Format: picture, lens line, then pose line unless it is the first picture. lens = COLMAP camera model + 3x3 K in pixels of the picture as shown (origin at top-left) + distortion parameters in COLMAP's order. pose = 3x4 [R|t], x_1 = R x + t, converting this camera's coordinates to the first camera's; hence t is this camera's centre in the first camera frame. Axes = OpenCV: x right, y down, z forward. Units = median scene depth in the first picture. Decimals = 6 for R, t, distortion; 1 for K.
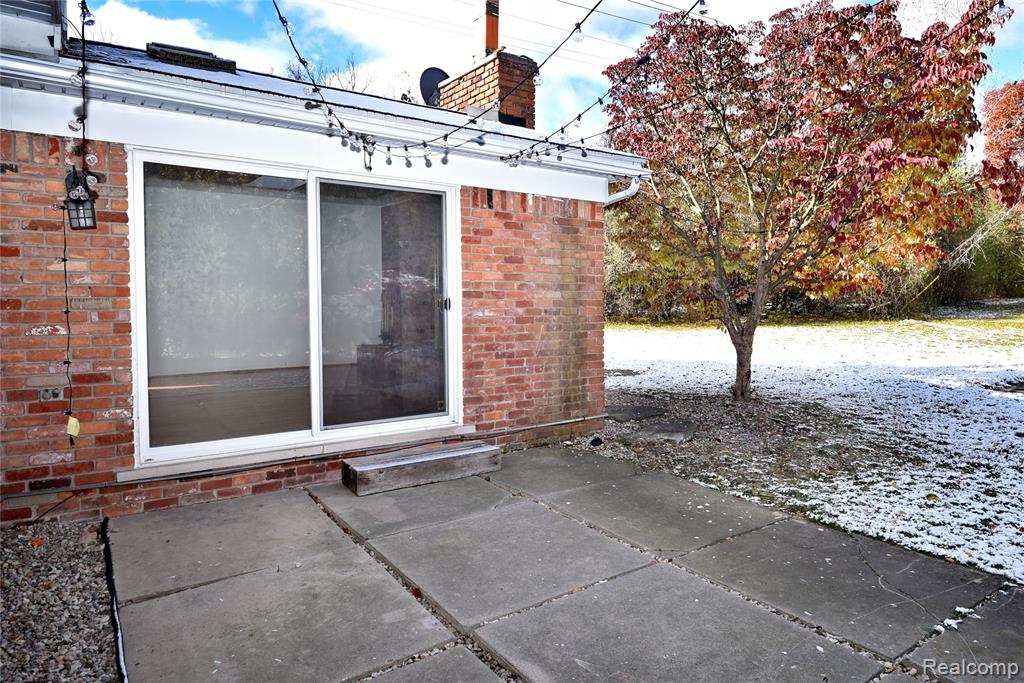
lens RADIAL K [[661.7, 0, 513.3], [0, 661.7, 340.4], [0, 0, 1]] dist [0.000048, -0.001676]
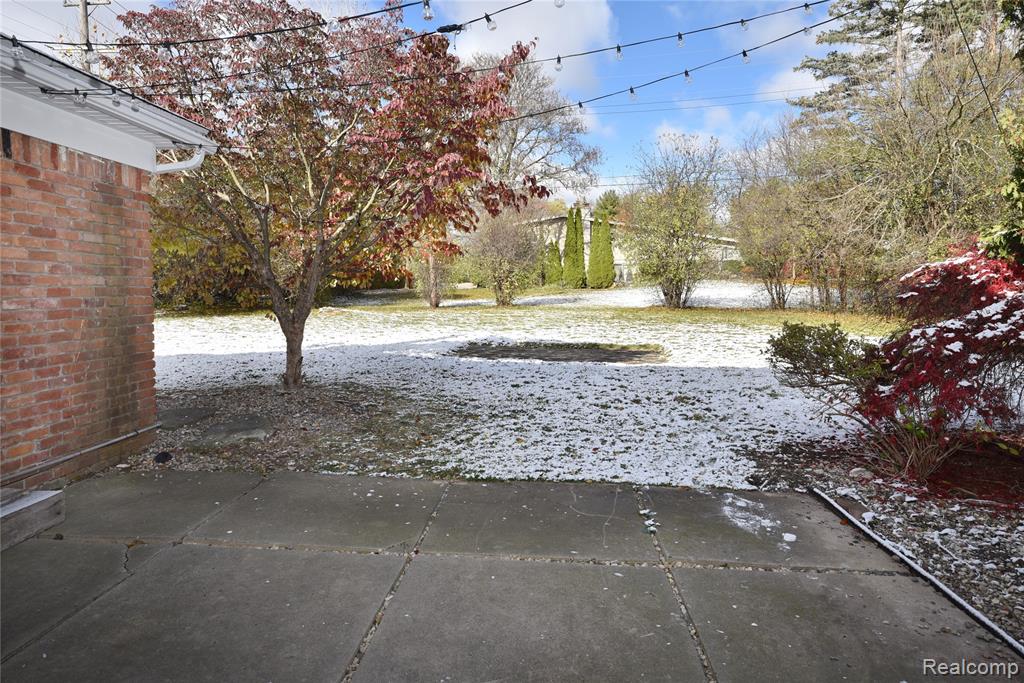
lens RADIAL K [[620.1, 0, 505.7], [0, 620.1, 318.7], [0, 0, 1]] dist [0.001306, -0.001204]
pose [[0.641140, -0.037683, 0.766498, -0.197787], [0.051280, 0.998665, 0.006203, -0.004165], [-0.765709, 0.035329, 0.642216, 0.166112]]
